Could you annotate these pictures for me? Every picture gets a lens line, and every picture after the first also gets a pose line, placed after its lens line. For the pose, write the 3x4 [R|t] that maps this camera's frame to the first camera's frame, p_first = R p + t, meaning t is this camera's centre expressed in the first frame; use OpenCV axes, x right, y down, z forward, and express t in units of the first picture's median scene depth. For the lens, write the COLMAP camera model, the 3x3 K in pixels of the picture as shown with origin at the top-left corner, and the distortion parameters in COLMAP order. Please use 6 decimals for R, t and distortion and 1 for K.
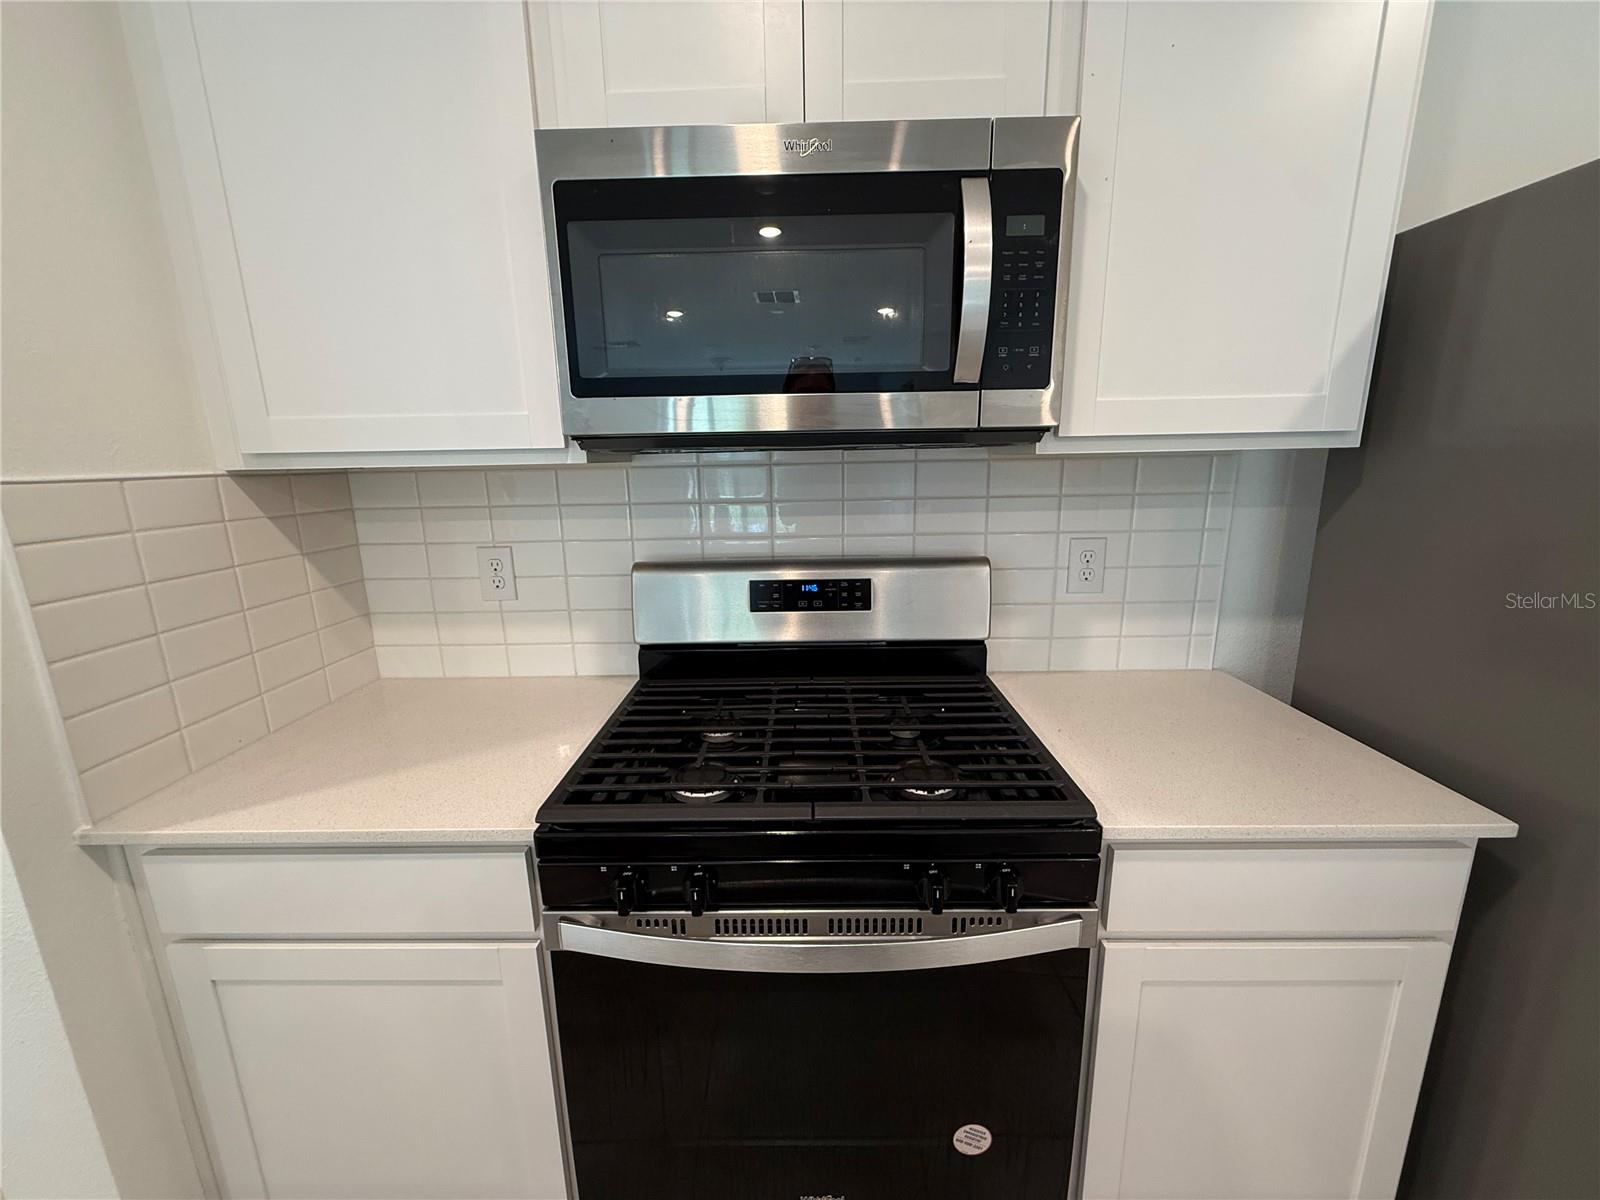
lens RADIAL K [[650.8, 0, 800.0], [0, 650.8, 600.0], [0, 0, 1]] dist [-0.000875, -0.000099]
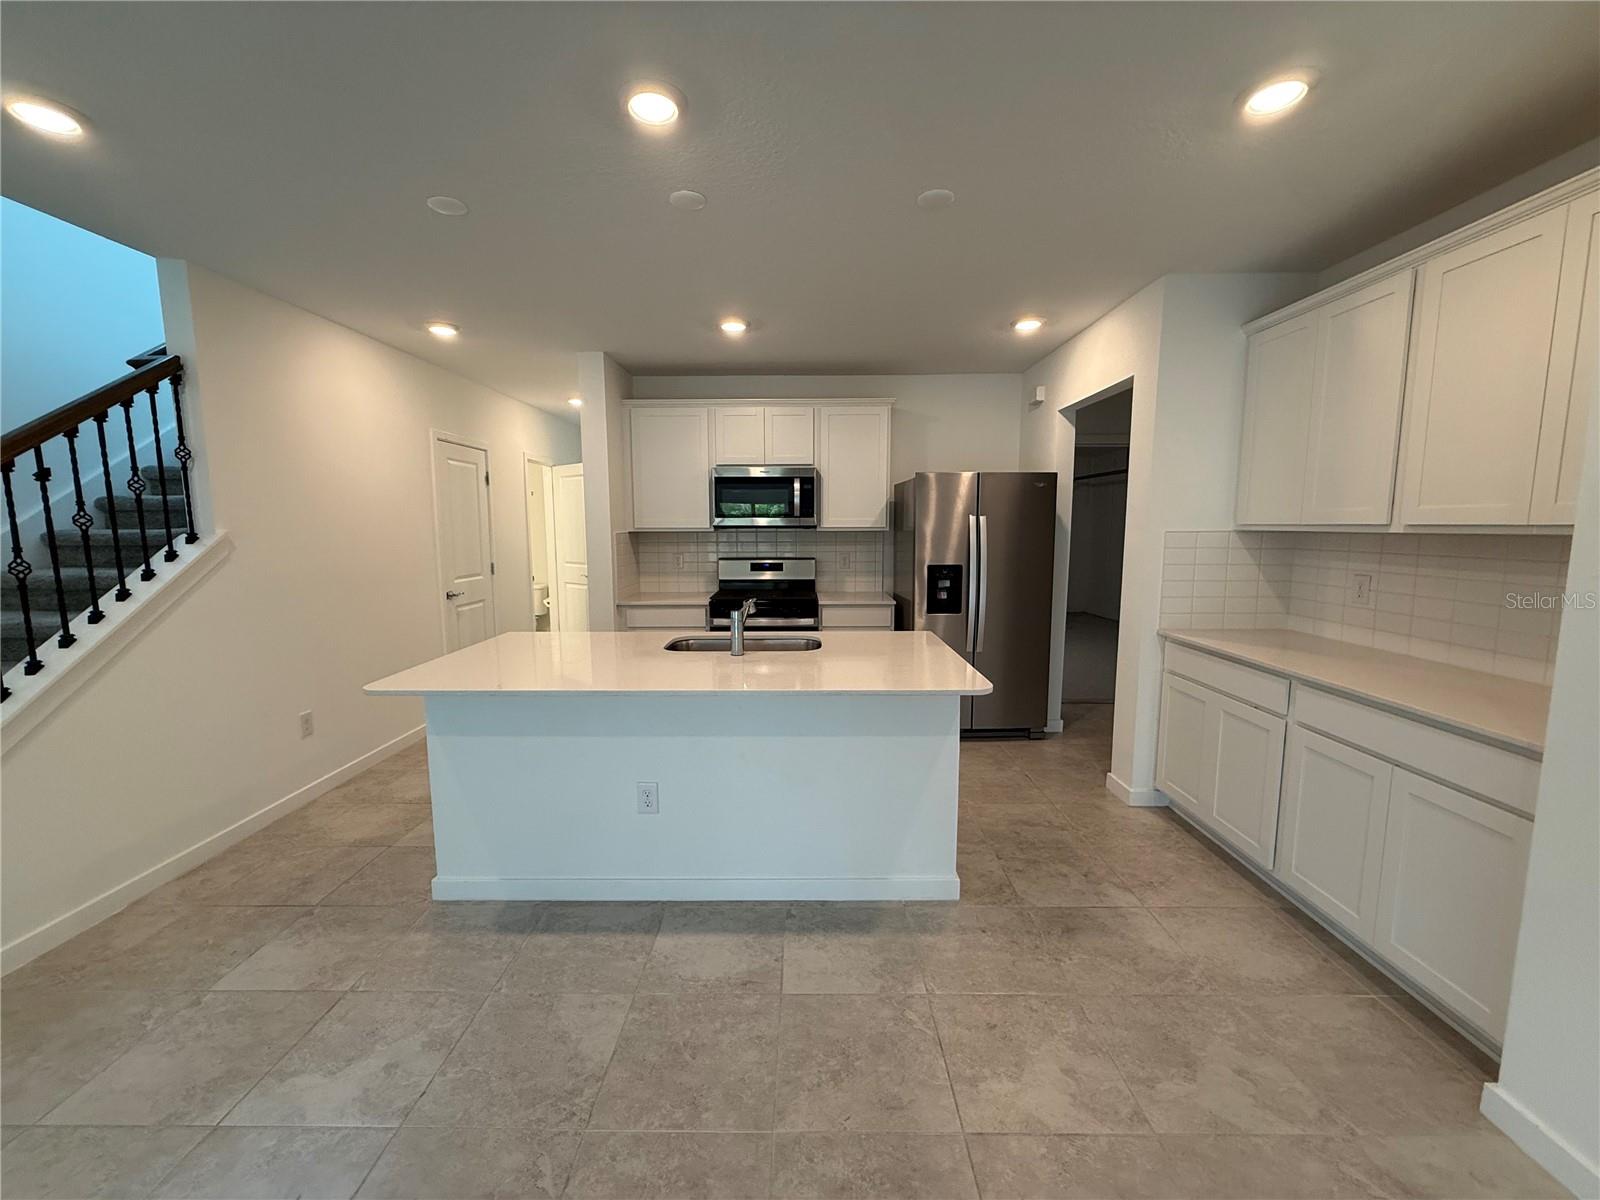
lens RADIAL K [[650.8, 0, 800.0], [0, 650.8, 600.0], [0, 0, 1]] dist [-0.000875, -0.000099]
pose [[0.999845, 0.017431, -0.002359, 0.218256], [-0.017576, 0.995288, -0.095361, 0.528030], [0.000685, 0.095387, 0.995440, -2.661246]]
